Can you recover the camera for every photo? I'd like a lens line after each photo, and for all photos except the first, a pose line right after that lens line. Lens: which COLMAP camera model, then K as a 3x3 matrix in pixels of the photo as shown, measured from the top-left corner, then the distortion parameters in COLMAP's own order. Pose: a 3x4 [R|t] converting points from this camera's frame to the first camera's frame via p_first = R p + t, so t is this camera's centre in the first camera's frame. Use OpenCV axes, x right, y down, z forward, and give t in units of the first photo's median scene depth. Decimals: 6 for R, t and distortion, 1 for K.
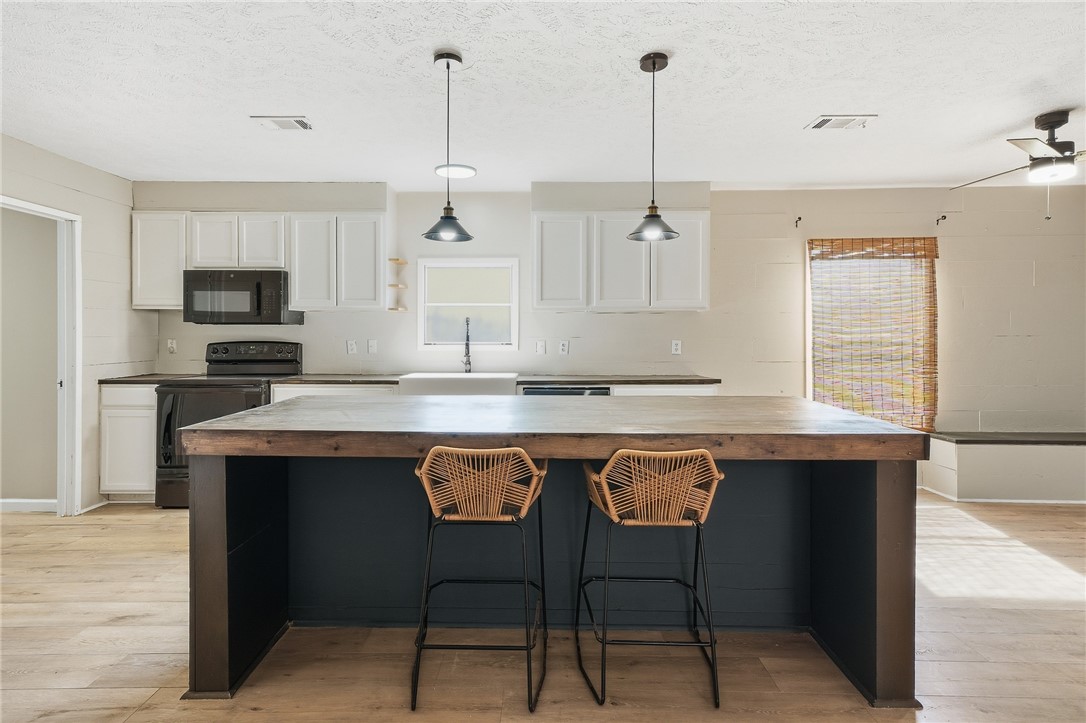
lens RADIAL K [[555.8, 0, 526.3], [0, 555.8, 337.6], [0, 0, 1]] dist [0.022400, 0.001302]
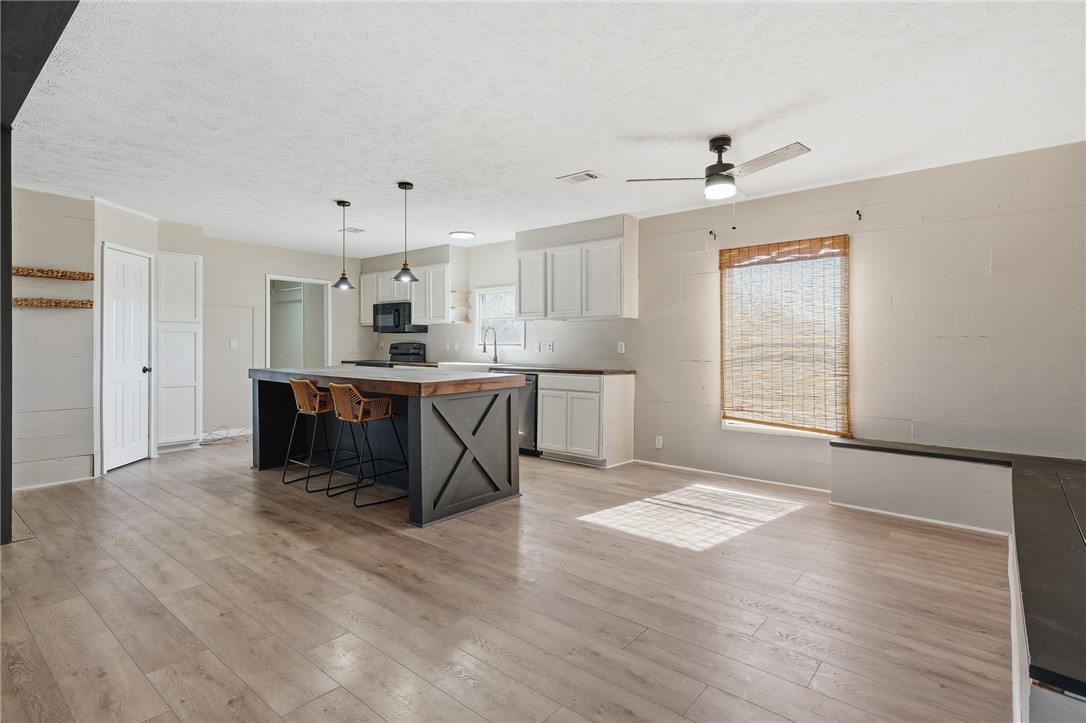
lens RADIAL K [[555.8, 0, 533.0], [0, 555.8, 350.9], [0, 0, 1]] dist [0.022400, 0.001302]
pose [[0.762783, 0.009325, -0.646587, 1.017782], [-0.011006, 0.999938, 0.001437, 0.027657], [0.646560, 0.006020, 0.762839, -0.080844]]
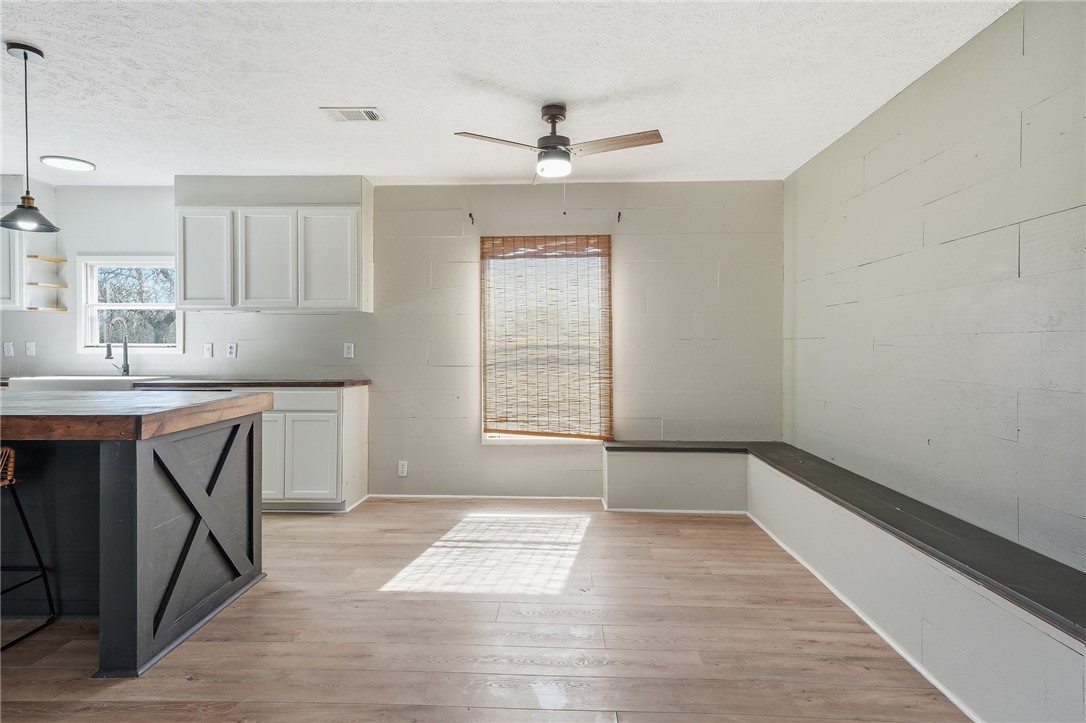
lens RADIAL K [[632.1, 0, 537.0], [0, 632.1, 349.8], [0, 0, 1]] dist [0.024581, 0.000368]
pose [[0.999528, 0.002756, -0.030608, 0.690489], [-0.003044, 0.999952, -0.009338, 0.028161], [0.030581, 0.009427, 0.999488, -0.075683]]
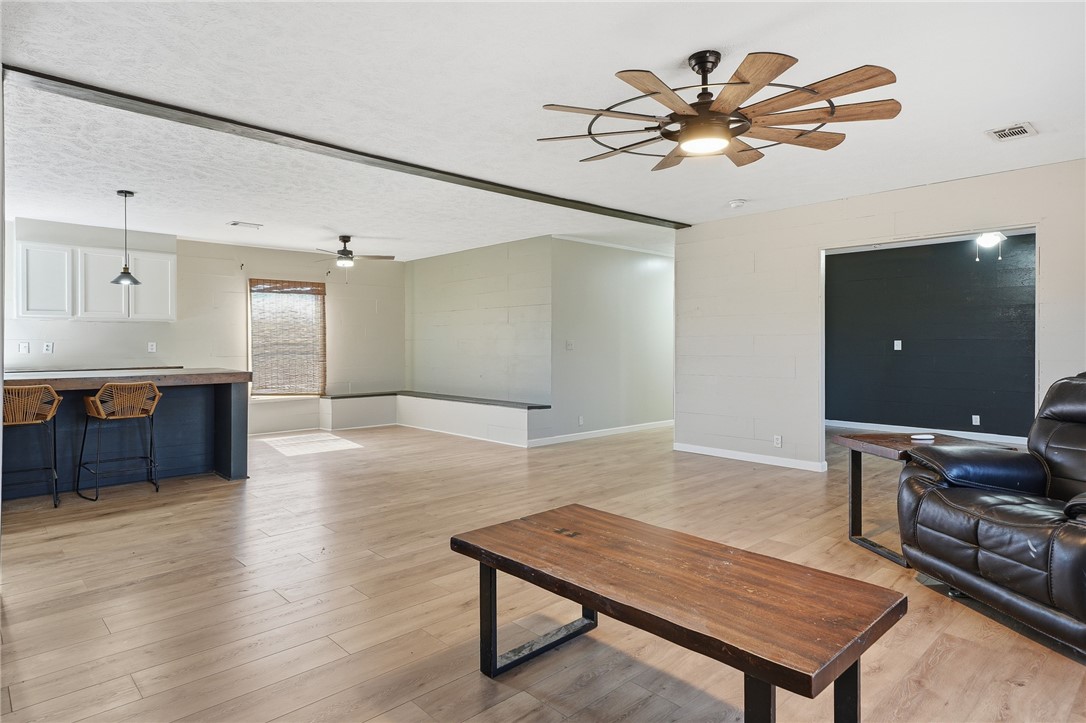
lens RADIAL K [[632.1, 0, 558.5], [0, 632.1, 345.7], [0, 0, 1]] dist [0.024581, 0.000368]
pose [[0.700401, -0.002061, 0.713746, -0.181591], [0.010831, 0.999911, -0.007742, 0.041431], [-0.713667, 0.013153, 0.700362, -0.963302]]
